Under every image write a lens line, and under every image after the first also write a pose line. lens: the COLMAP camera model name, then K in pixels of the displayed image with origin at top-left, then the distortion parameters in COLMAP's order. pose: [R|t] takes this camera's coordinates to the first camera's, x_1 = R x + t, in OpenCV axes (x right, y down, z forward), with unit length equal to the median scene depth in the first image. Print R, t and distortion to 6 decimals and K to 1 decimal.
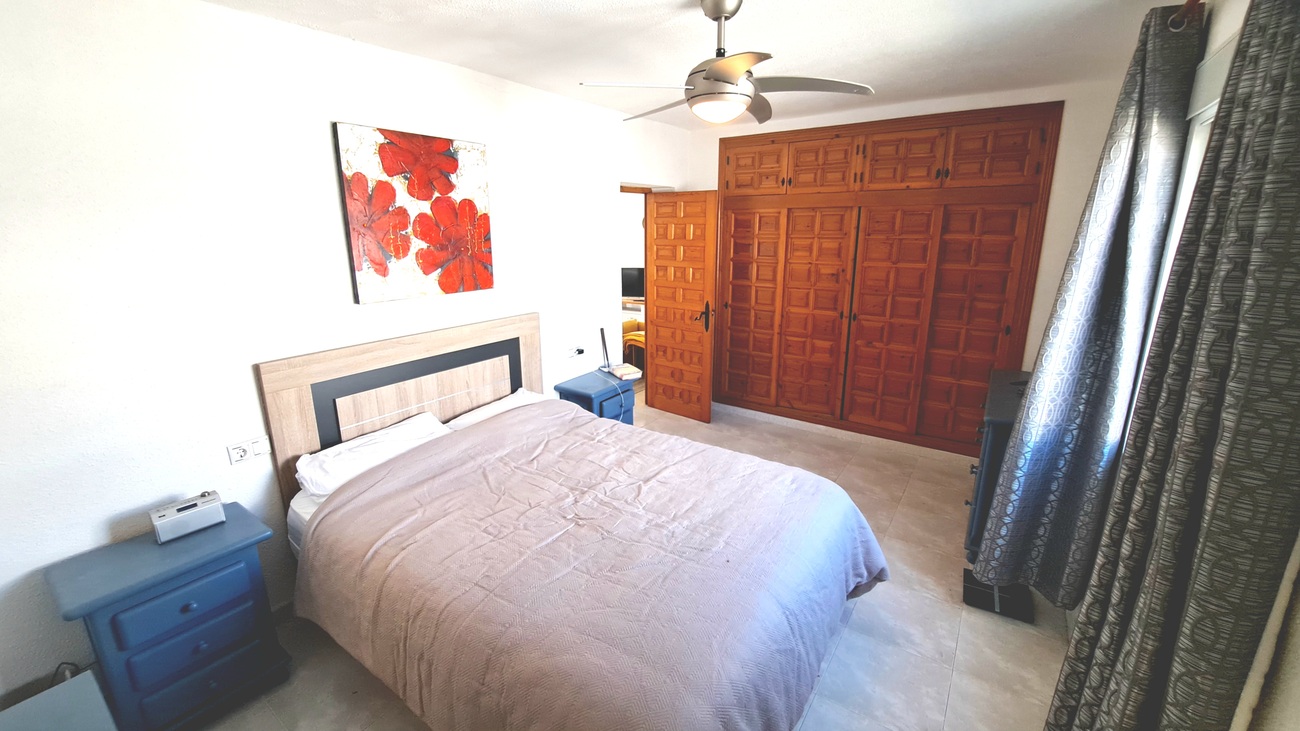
lens RADIAL K [[524.9, 0, 645.8], [0, 524.9, 362.4], [0, 0, 1]] dist [-0.027030, 0.002317]
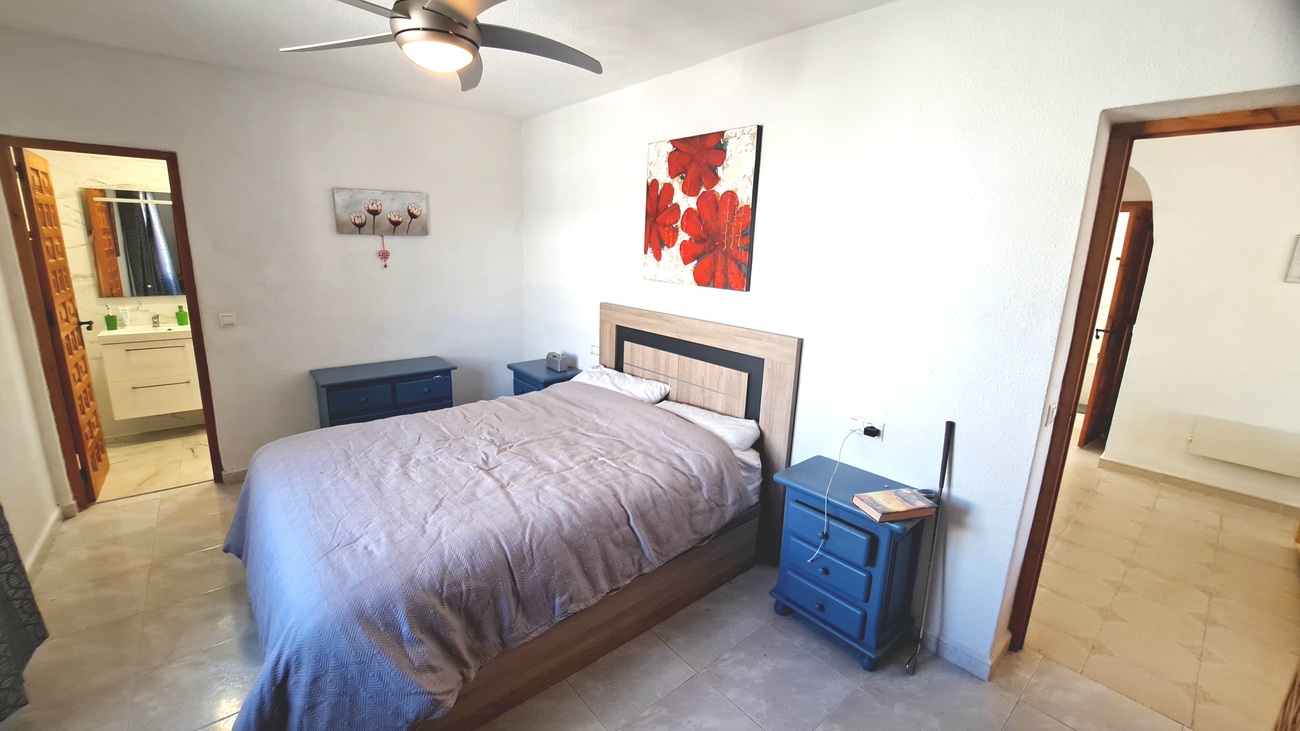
lens RADIAL K [[524.9, 0, 647.6], [0, 524.9, 360.2], [0, 0, 1]] dist [-0.027030, 0.002317]
pose [[-0.265651, 0.196886, -0.943751, 0.685229], [-0.277807, 0.921767, 0.270498, -0.261804], [0.923175, 0.334038, -0.190172, 1.219822]]
